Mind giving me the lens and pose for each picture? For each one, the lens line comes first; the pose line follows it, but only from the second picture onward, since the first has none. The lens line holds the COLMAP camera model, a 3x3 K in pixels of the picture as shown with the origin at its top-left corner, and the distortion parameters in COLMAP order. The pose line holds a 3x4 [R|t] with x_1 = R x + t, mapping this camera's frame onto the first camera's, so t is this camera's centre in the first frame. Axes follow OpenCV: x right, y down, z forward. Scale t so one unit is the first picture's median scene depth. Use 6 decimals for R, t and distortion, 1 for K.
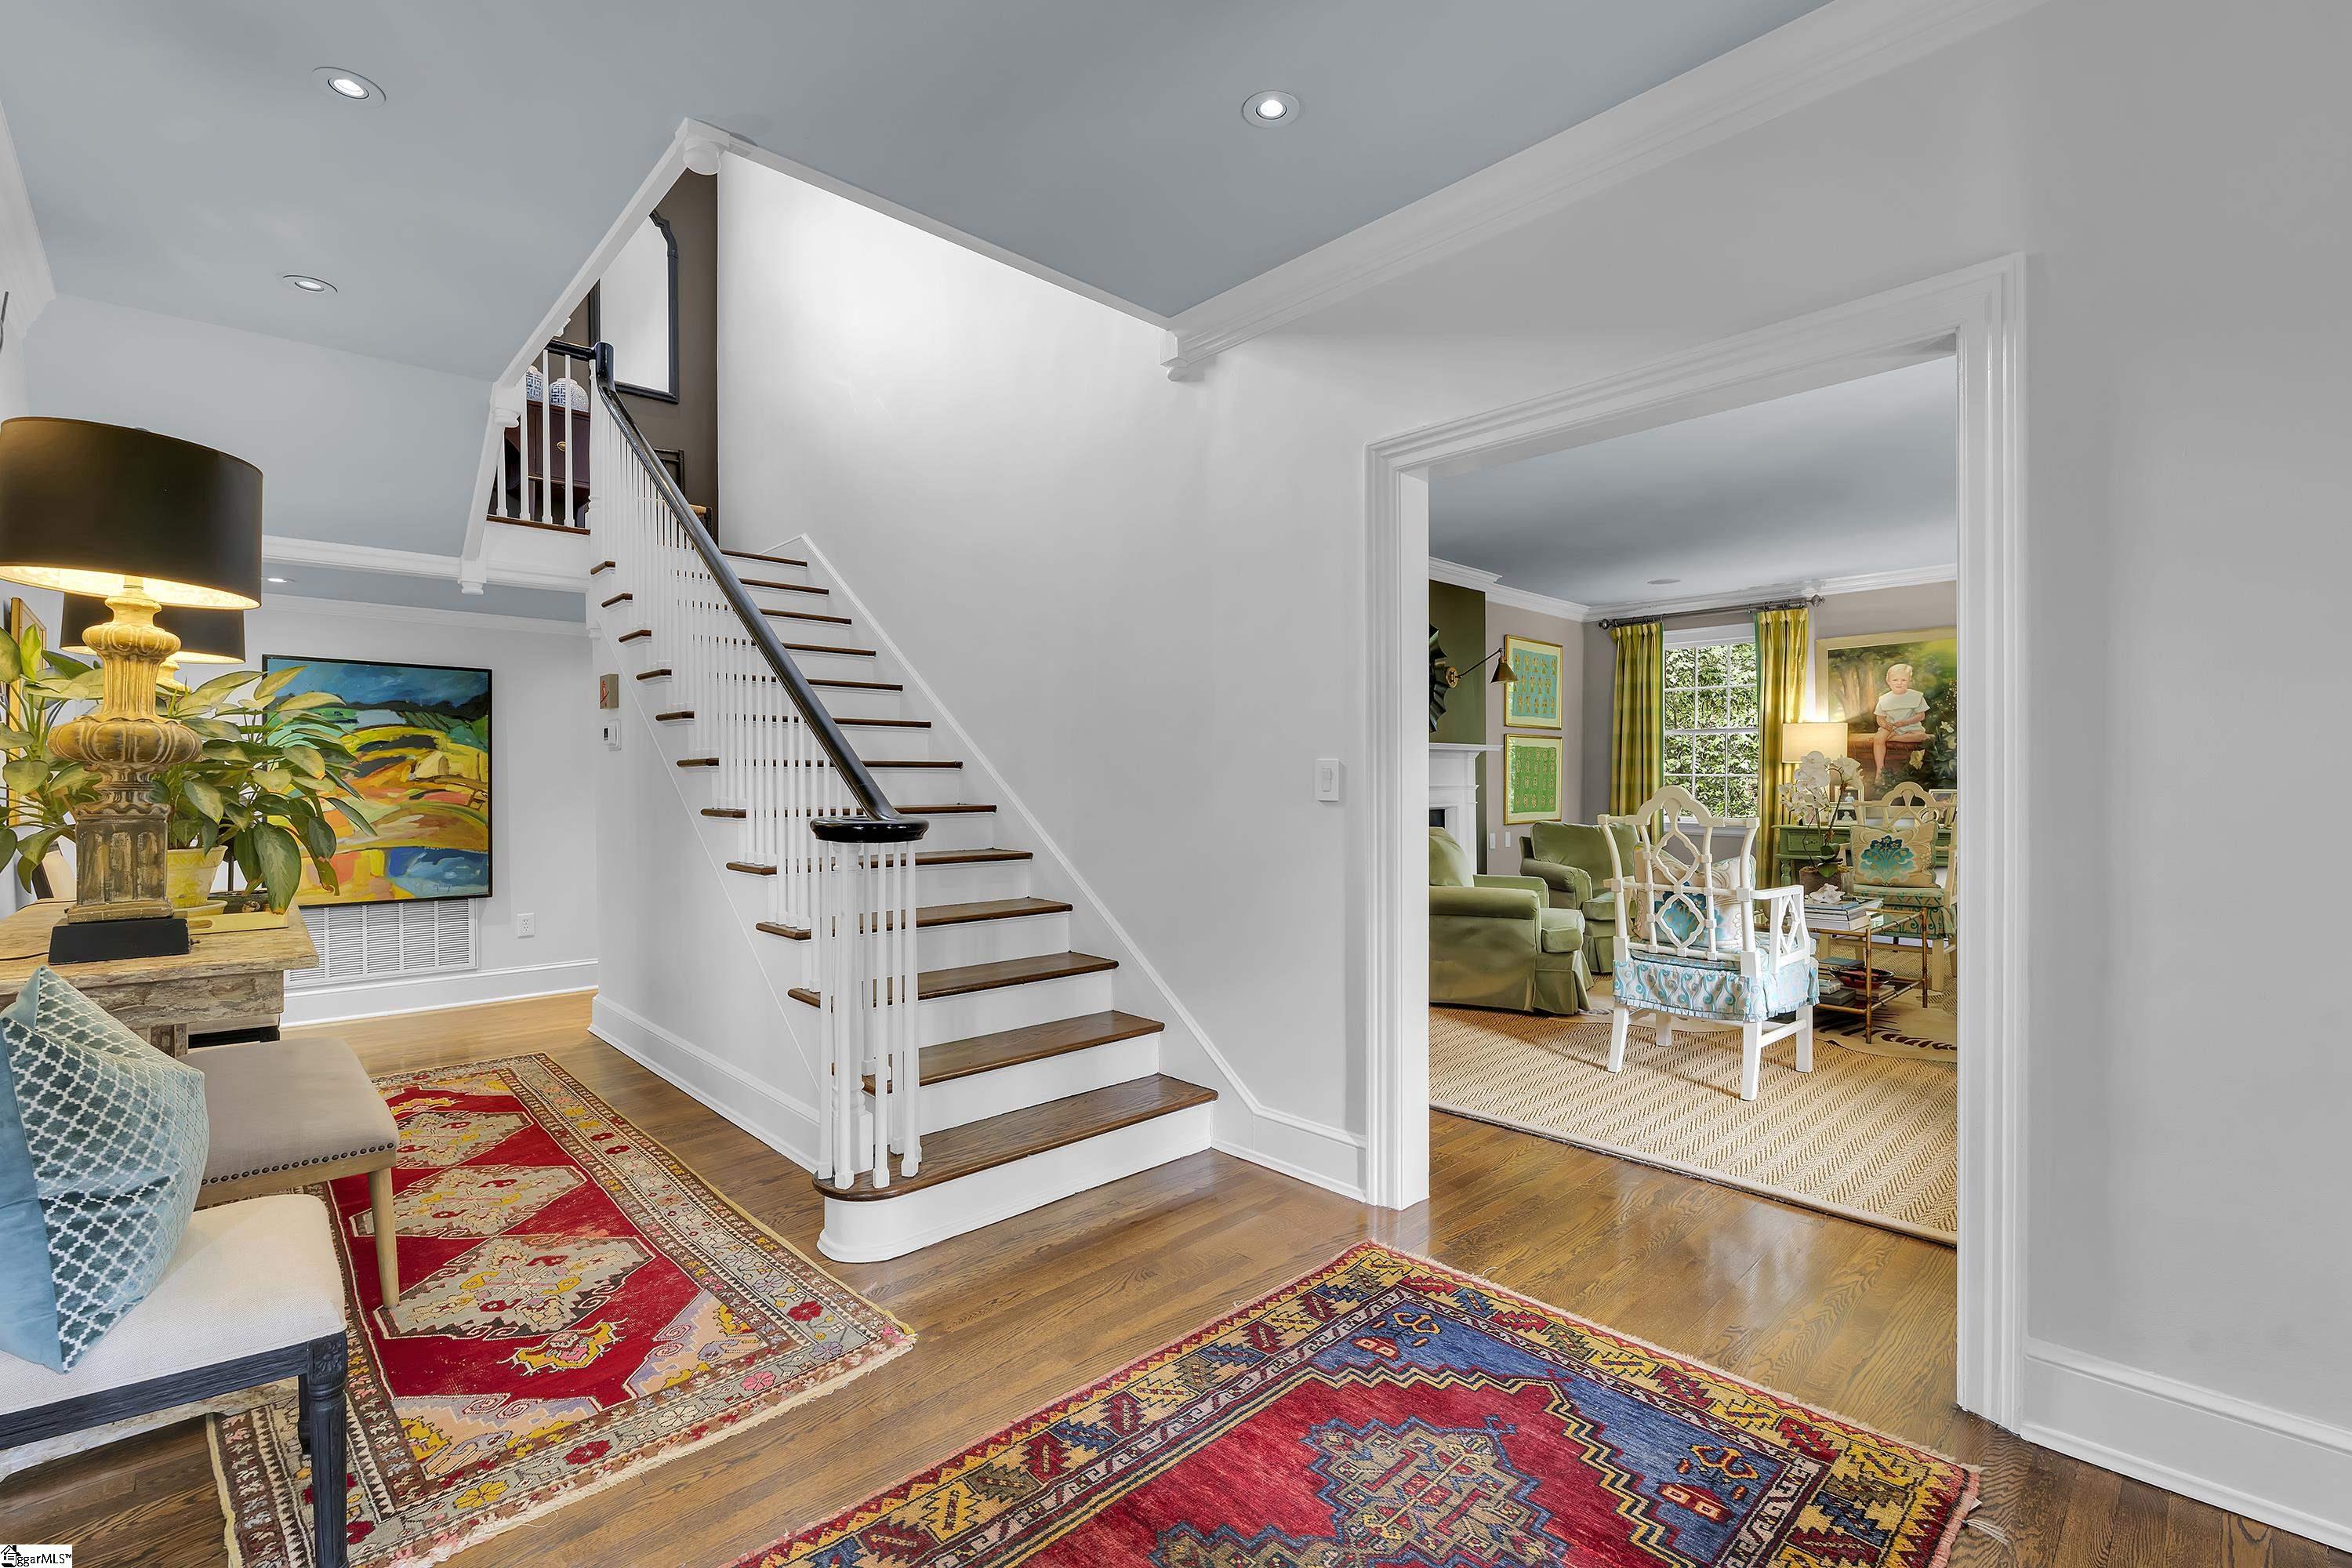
lens RADIAL K [[1020.2, 0, 1176.0], [0, 1020.2, 784.0], [0, 0, 1]] dist [-0.002131, -0.000260]
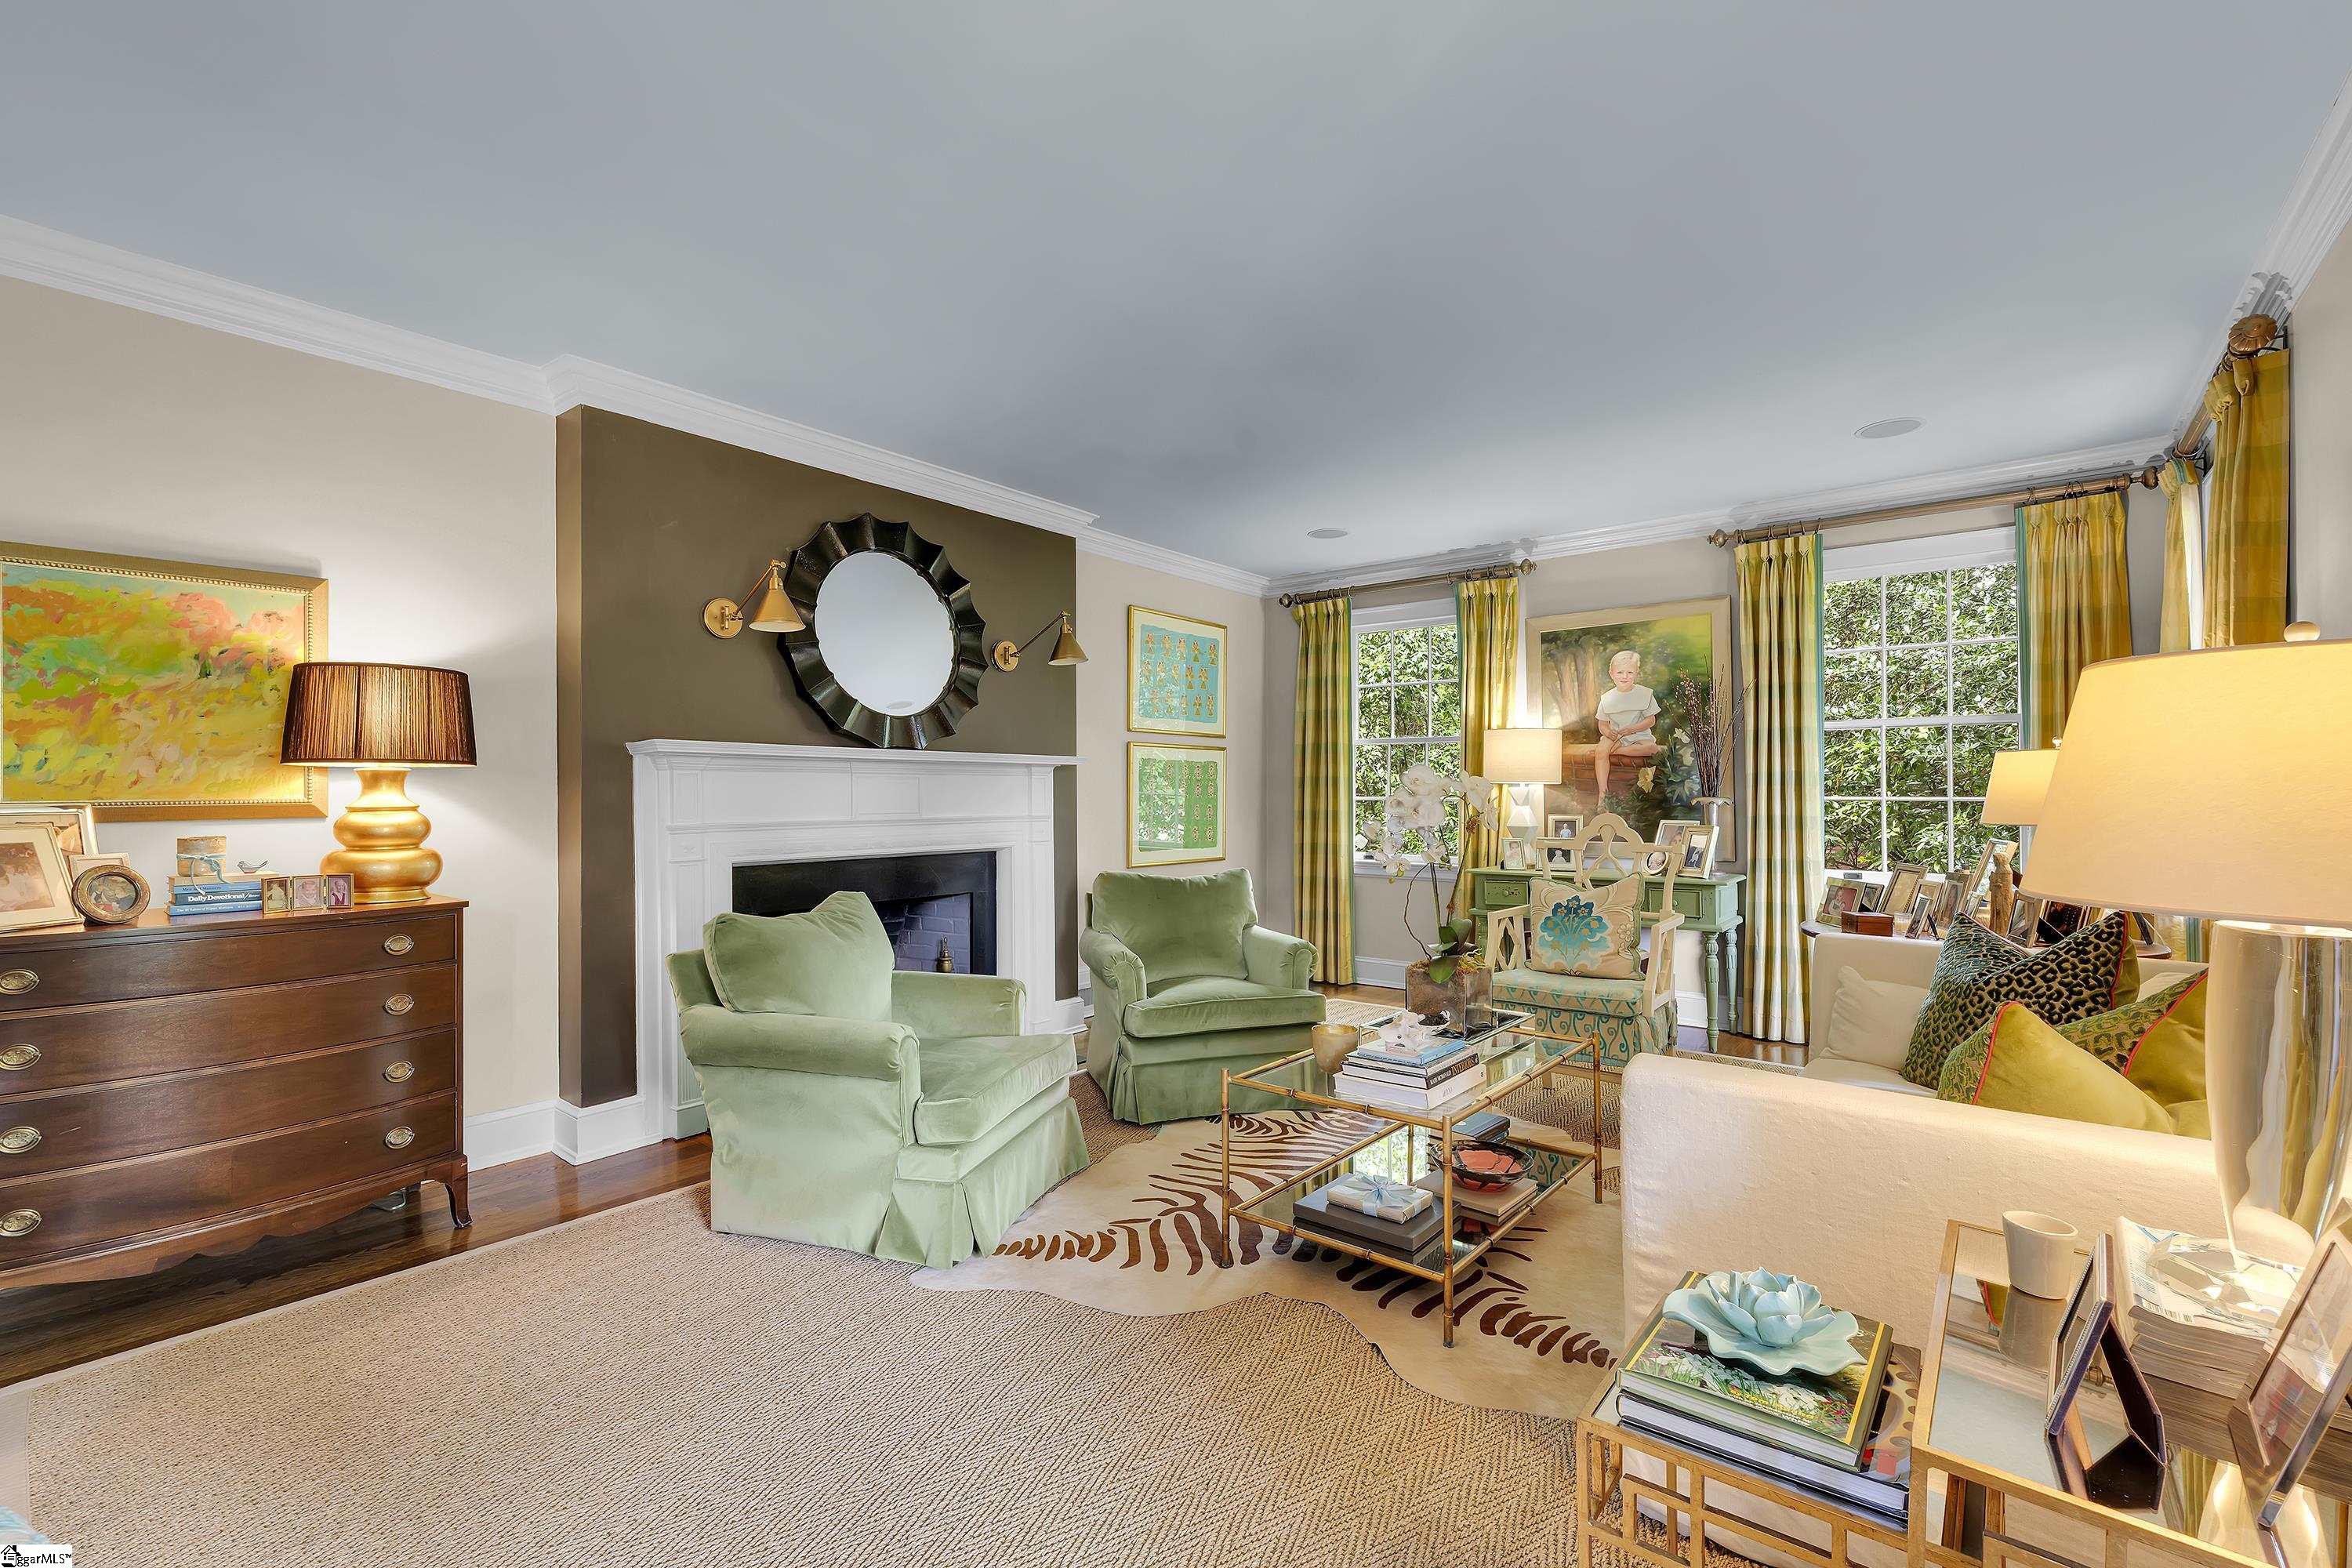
lens RADIAL K [[1033.5, 0, 1182.8], [0, 1033.5, 787.4], [0, 0, 1]] dist [-0.002986, -0.000185]
pose [[0.989575, 0.000677, 0.144019, 0.288347], [0.001134, 0.999921, -0.012493, -0.009437], [-0.144016, 0.012526, 0.989496, 0.308581]]
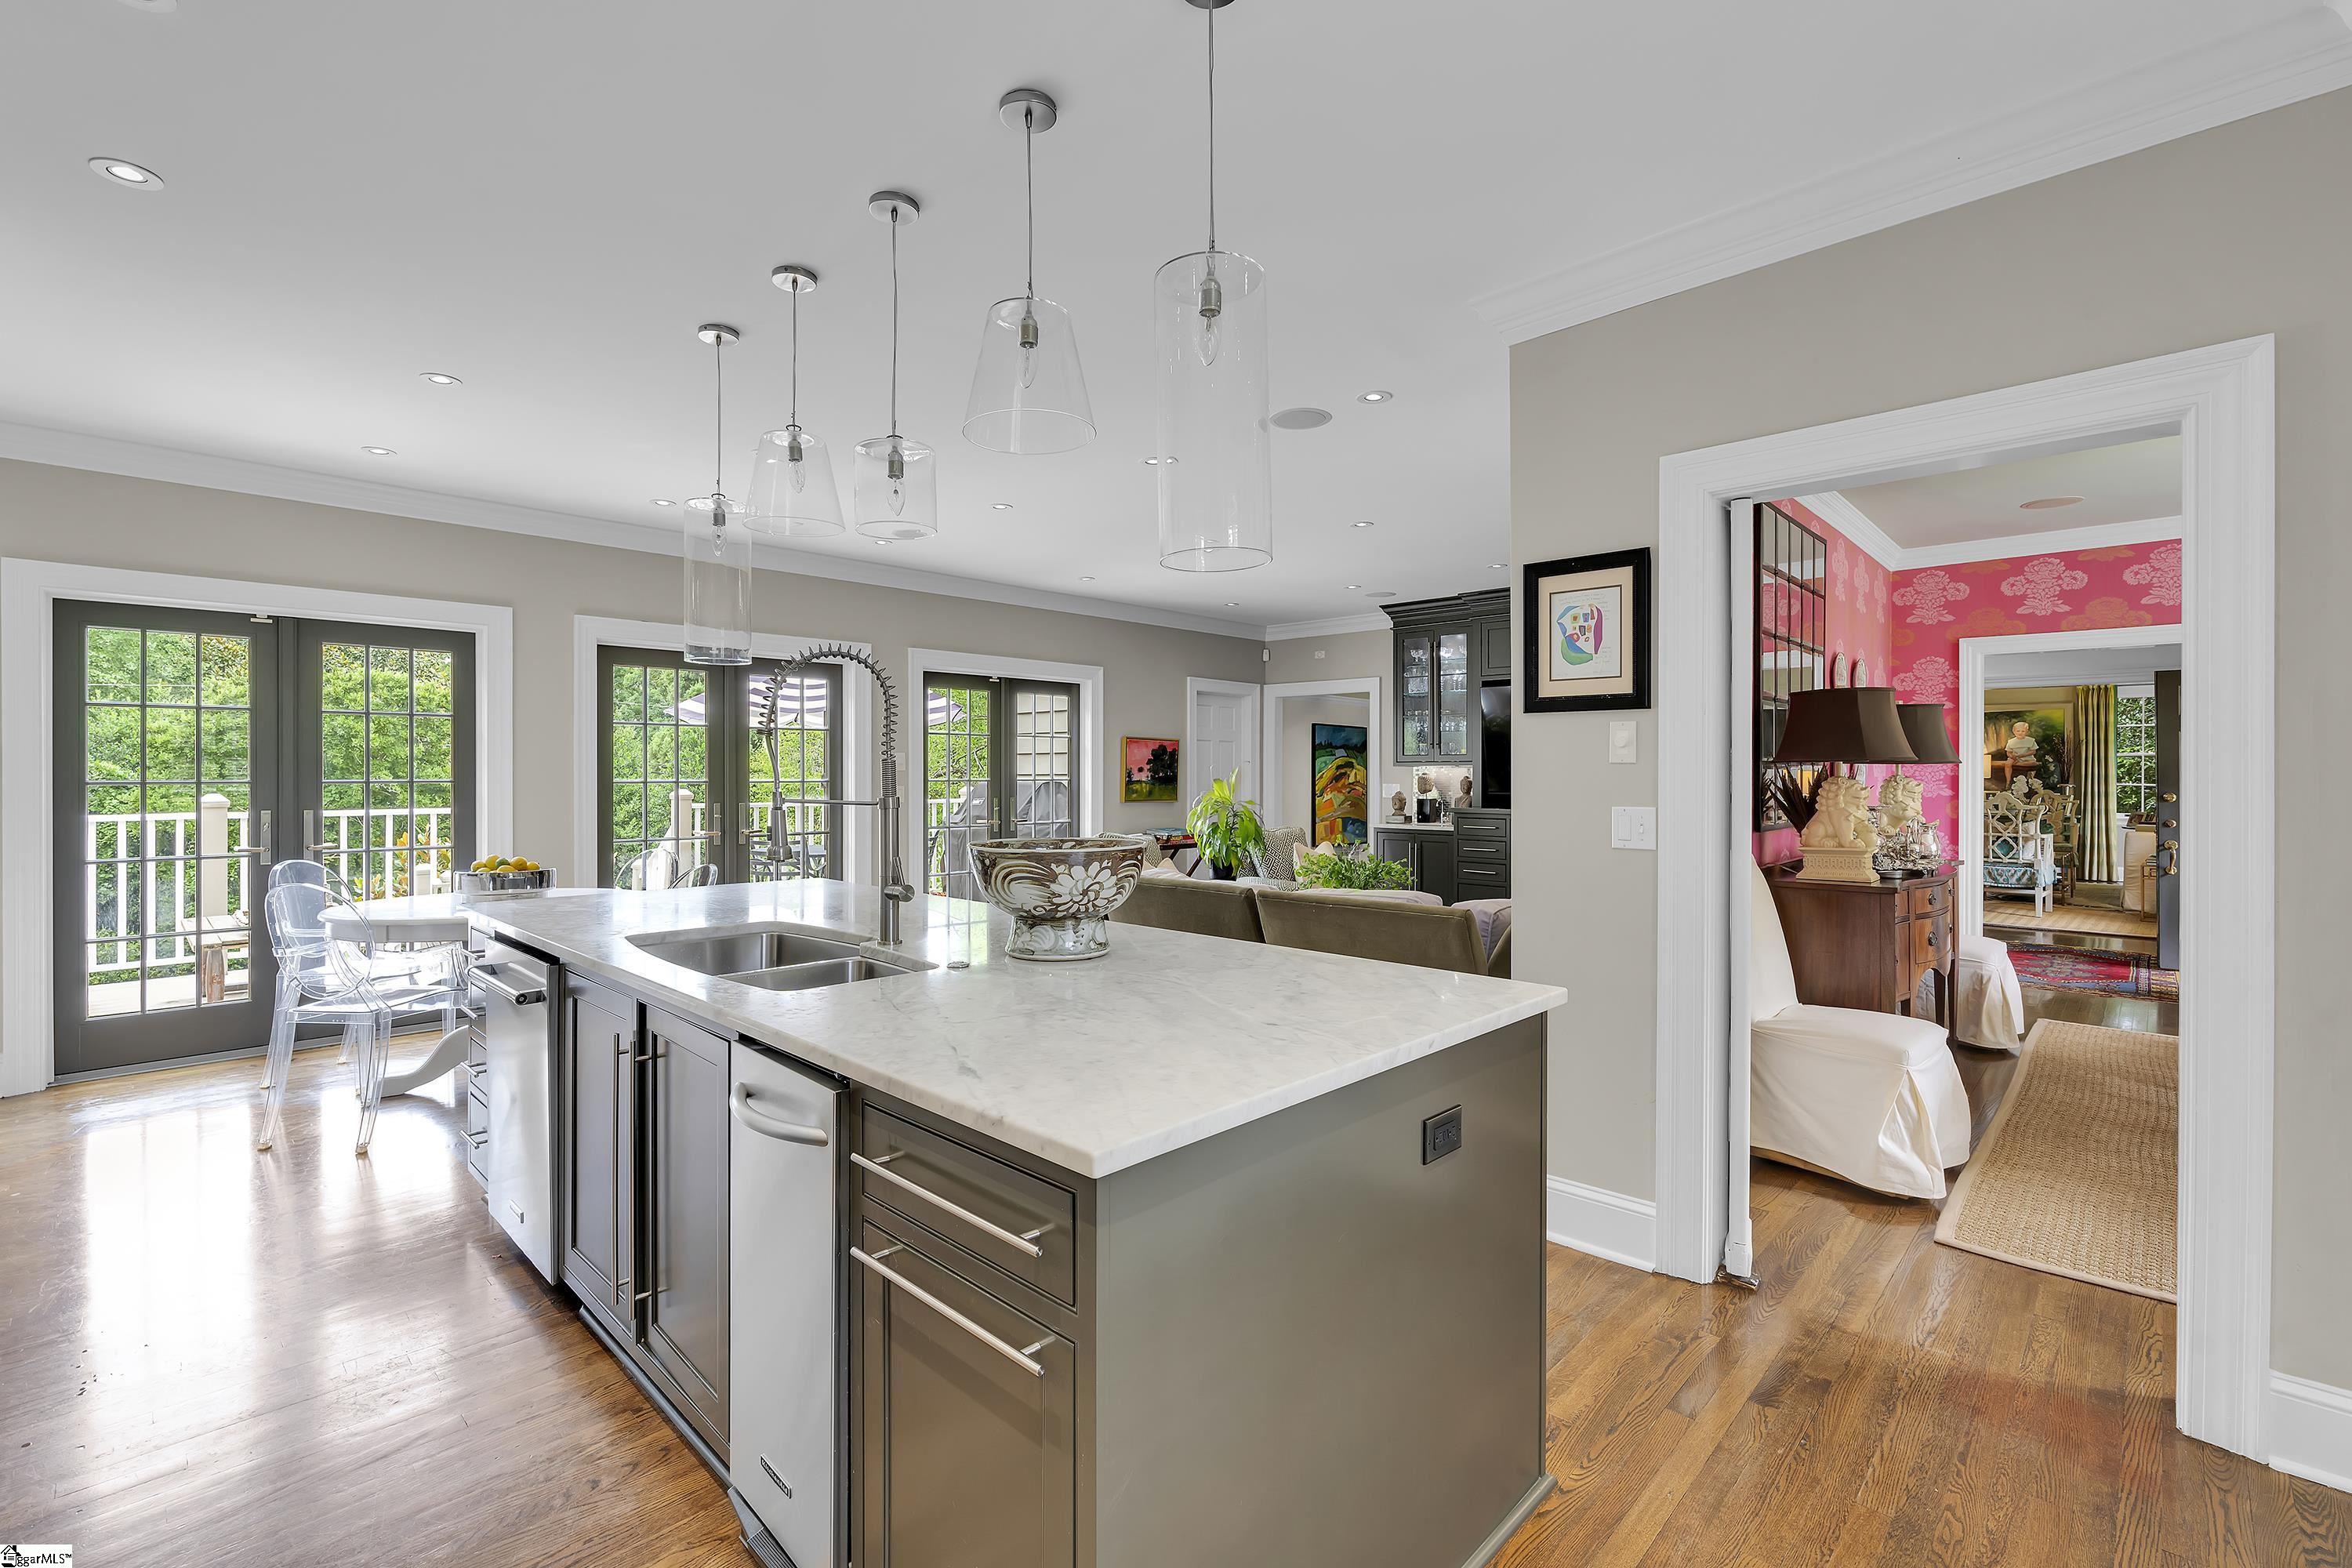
lens RADIAL K [[1020.2, 0, 1176.0], [0, 1020.2, 784.0], [0, 0, 1]] dist [-0.002131, -0.000260]
pose [[0.998844, 0.007370, 0.047511, -0.862287], [-0.007674, 0.999951, 0.006225, -0.009867], [-0.047463, -0.006583, 0.998851, -0.719275]]
